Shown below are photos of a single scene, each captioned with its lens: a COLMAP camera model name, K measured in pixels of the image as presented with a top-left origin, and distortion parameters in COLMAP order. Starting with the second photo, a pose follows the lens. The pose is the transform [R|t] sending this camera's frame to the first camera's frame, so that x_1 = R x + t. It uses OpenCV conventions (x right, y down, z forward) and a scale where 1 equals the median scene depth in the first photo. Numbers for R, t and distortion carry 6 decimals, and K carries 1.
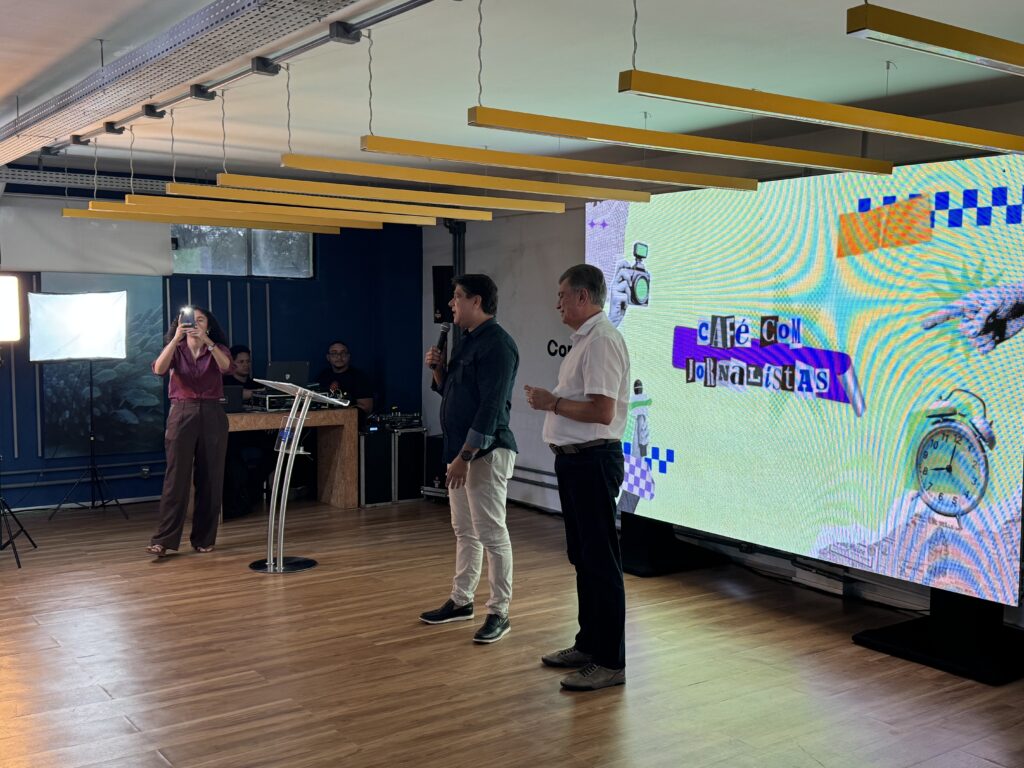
lens RADIAL K [[1085.0, 0, 518.1], [0, 1085.0, 393.5], [0, 0, 1]] dist [0.129505, 0.000000]
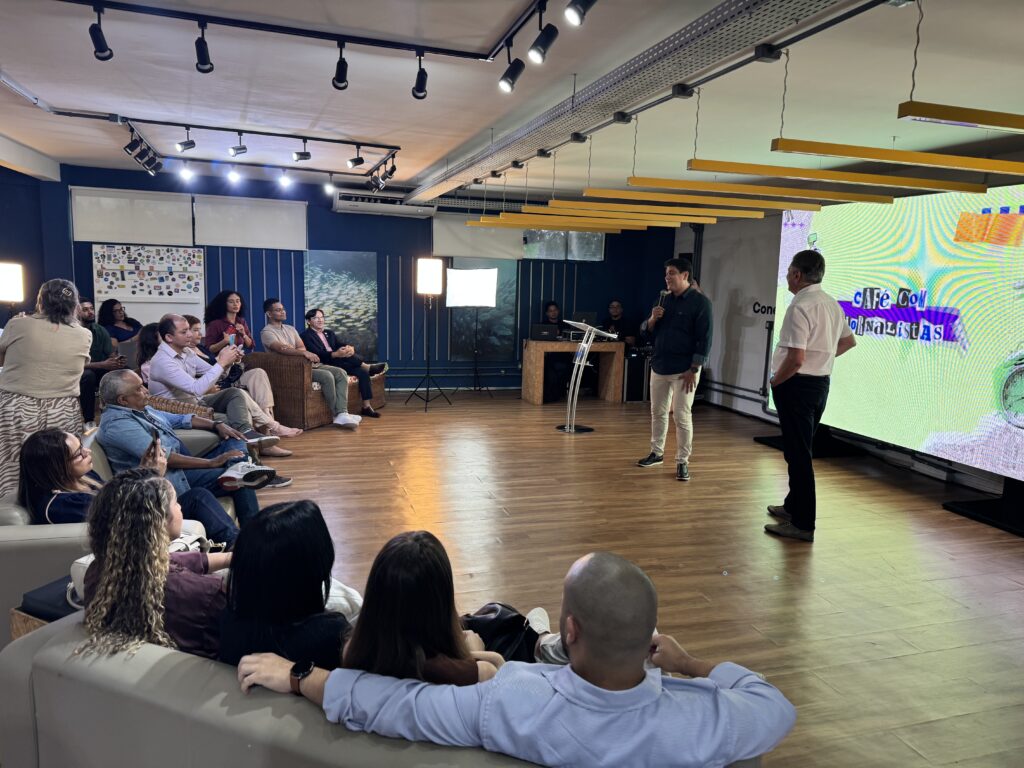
lens RADIAL K [[719.4, 0, 508.7], [0, 719.4, 387.2], [0, 0, 1]] dist [0.079629, -0.080701]
pose [[0.948011, 0.067503, -0.310996, 0.035865], [-0.047055, 0.996236, 0.072801, 0.014171], [0.314740, -0.054382, 0.947619, -0.102980]]
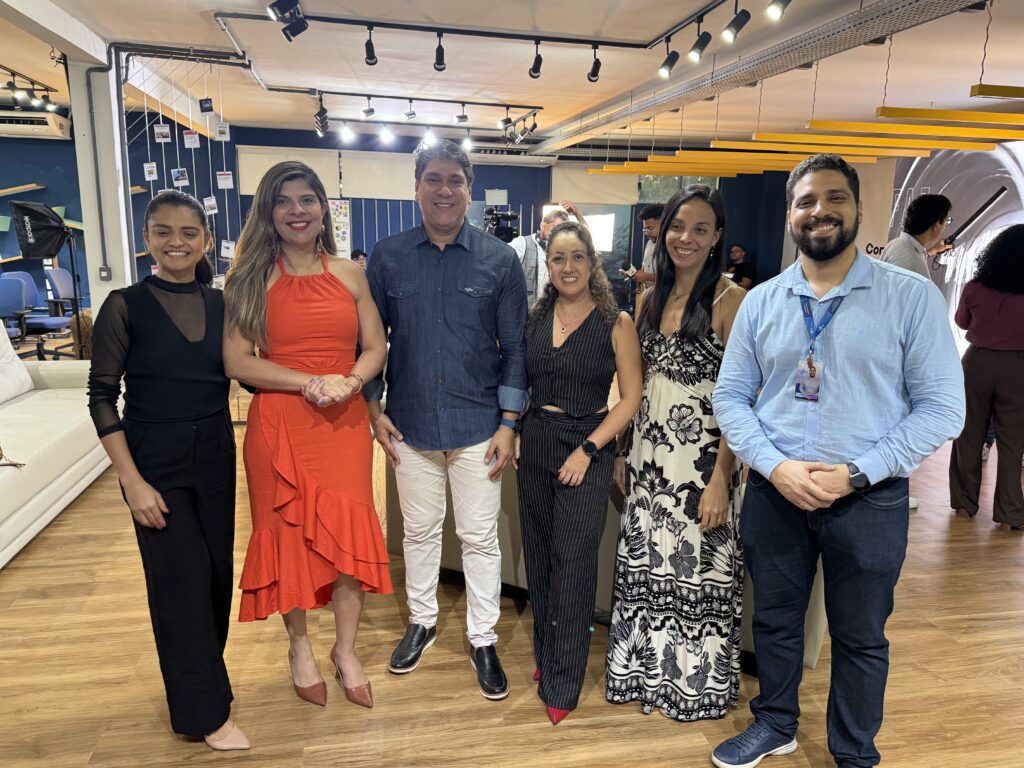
lens RADIAL K [[767.4, 0, 511.4], [0, 767.4, 391.9], [0, 0, 1]] dist [0.058936, -0.074317]
pose [[0.908378, 0.096497, -0.406864, 0.049489], [-0.042462, 0.989265, 0.139825, 0.036661], [0.415990, -0.109737, 0.902724, -0.326062]]
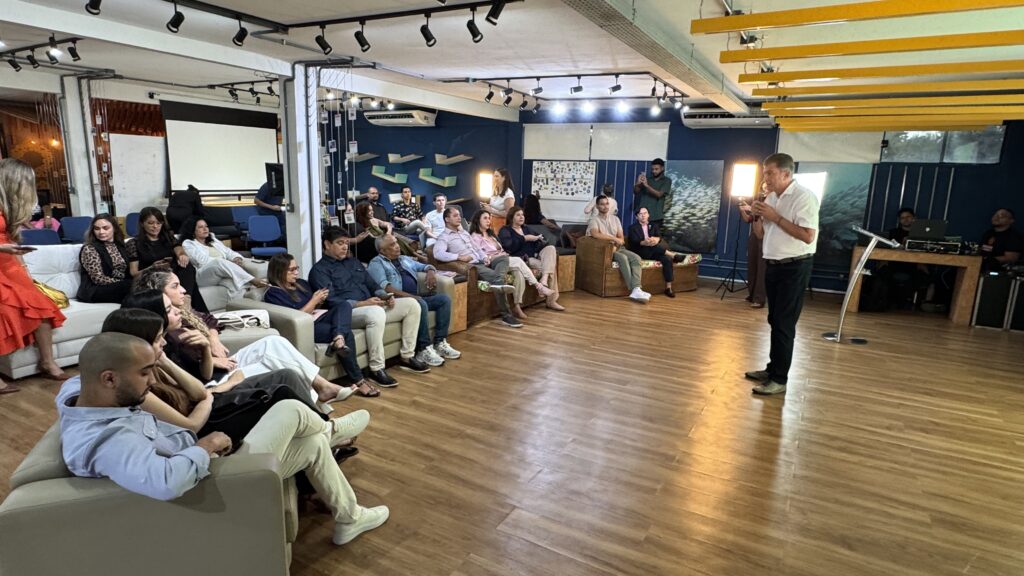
lens RADIAL K [[568.8, 0, 504.4], [0, 568.8, 287.6], [0, 0, 1]] dist [-0.009187, 0.002741]
pose [[0.415132, 0.183175, -0.891130, 0.343368], [-0.093868, 0.982917, 0.158314, -0.007493], [0.904906, 0.017927, 0.425234, 0.179219]]
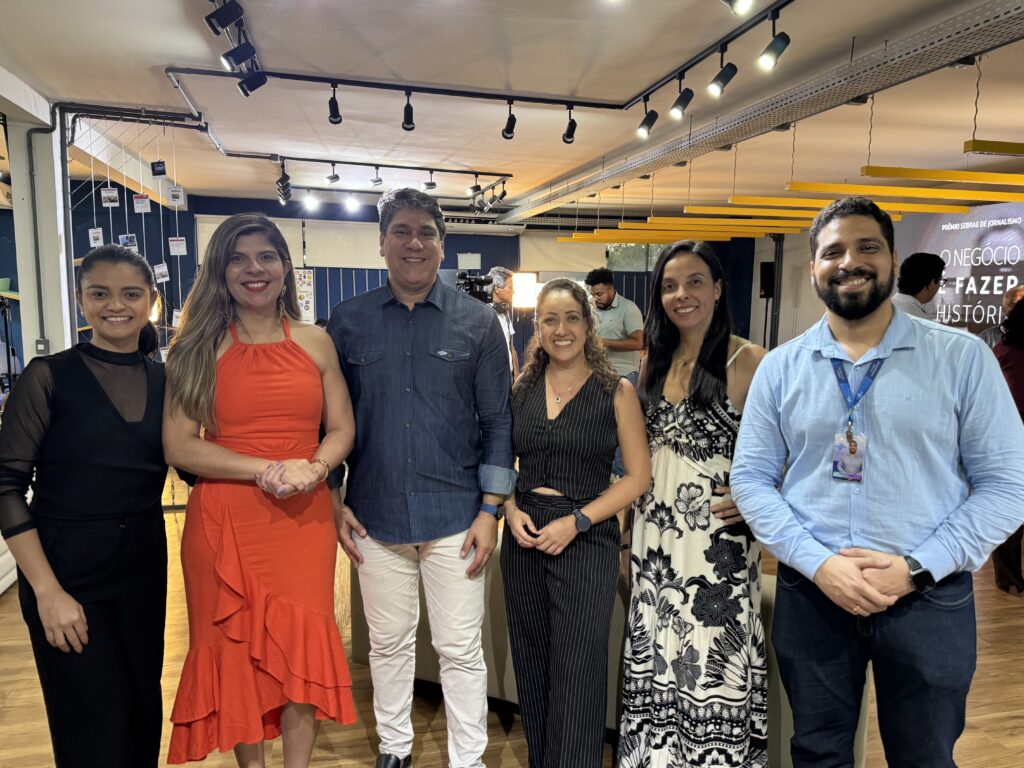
lens RADIAL K [[767.4, 0, 516.4], [0, 767.4, 388.9], [0, 0, 1]] dist [0.058936, -0.074317]
pose [[0.928896, 0.044982, -0.367598, 0.018924], [-0.030290, 0.998498, 0.045644, 0.038687], [0.369099, -0.031265, 0.928864, -0.279885]]
